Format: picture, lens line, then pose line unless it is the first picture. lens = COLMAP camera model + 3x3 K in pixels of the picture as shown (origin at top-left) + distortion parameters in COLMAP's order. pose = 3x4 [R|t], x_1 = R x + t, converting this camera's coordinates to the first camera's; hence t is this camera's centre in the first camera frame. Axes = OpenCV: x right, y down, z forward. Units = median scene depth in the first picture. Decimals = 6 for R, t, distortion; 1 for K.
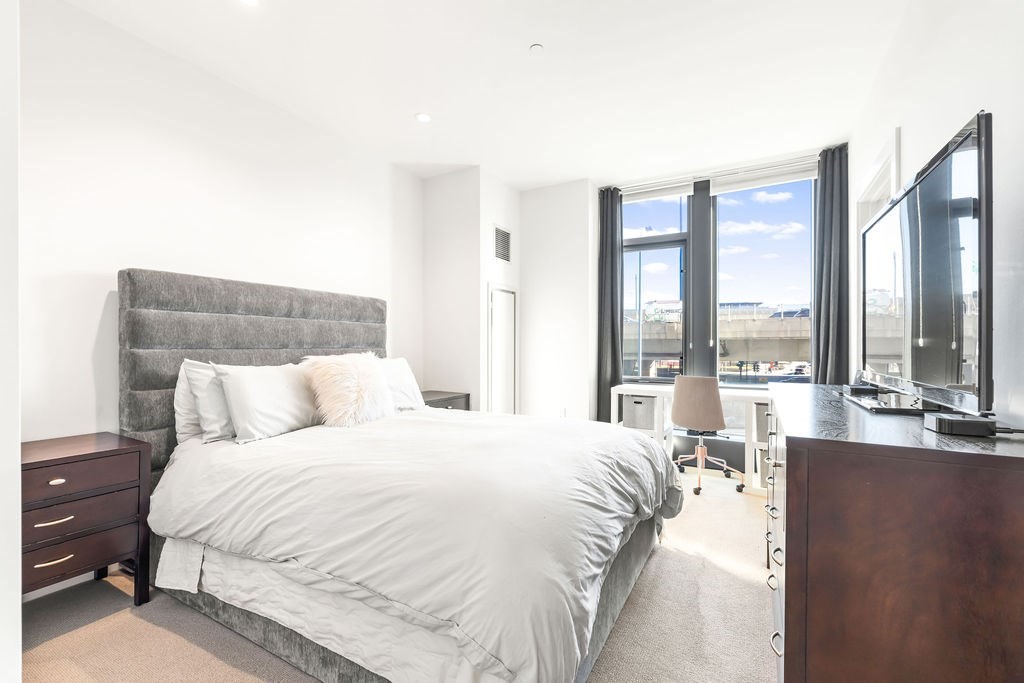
lens RADIAL K [[431.5, 0, 511.4], [0, 431.5, 343.8], [0, 0, 1]] dist [0.000257, 0.000081]
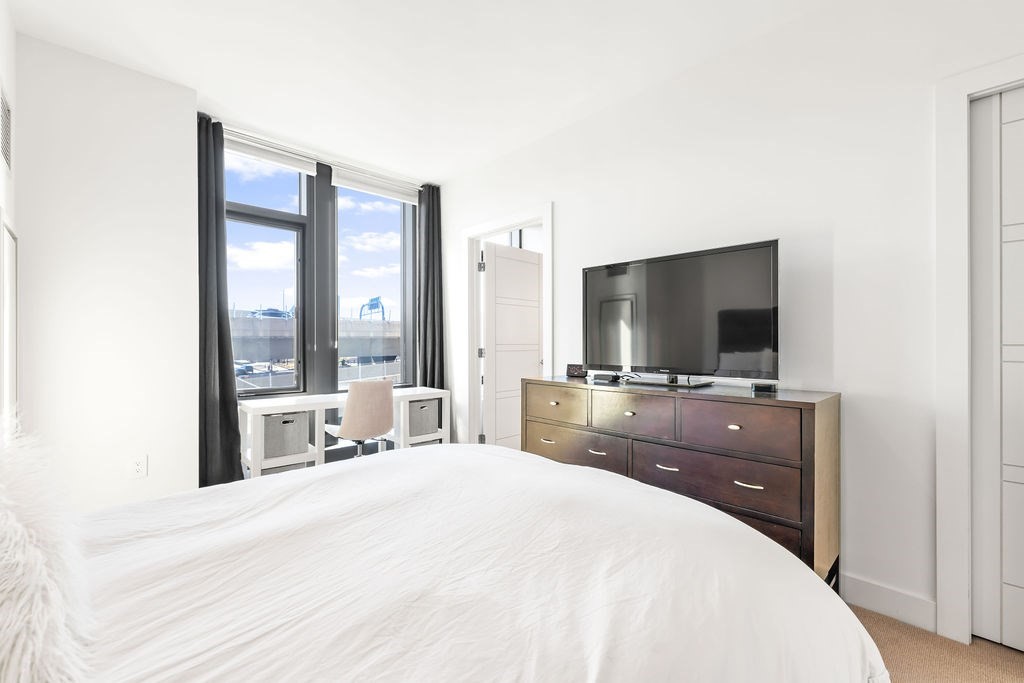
lens RADIAL K [[440.9, 0, 513.4], [0, 440.9, 345.8], [0, 0, 1]] dist [-0.000159, 0.000021]
pose [[0.280358, -0.001954, 0.959893, -0.324005], [0.001715, 0.999997, 0.001535, -0.000411], [-0.959894, 0.001216, 0.280361, 0.357484]]
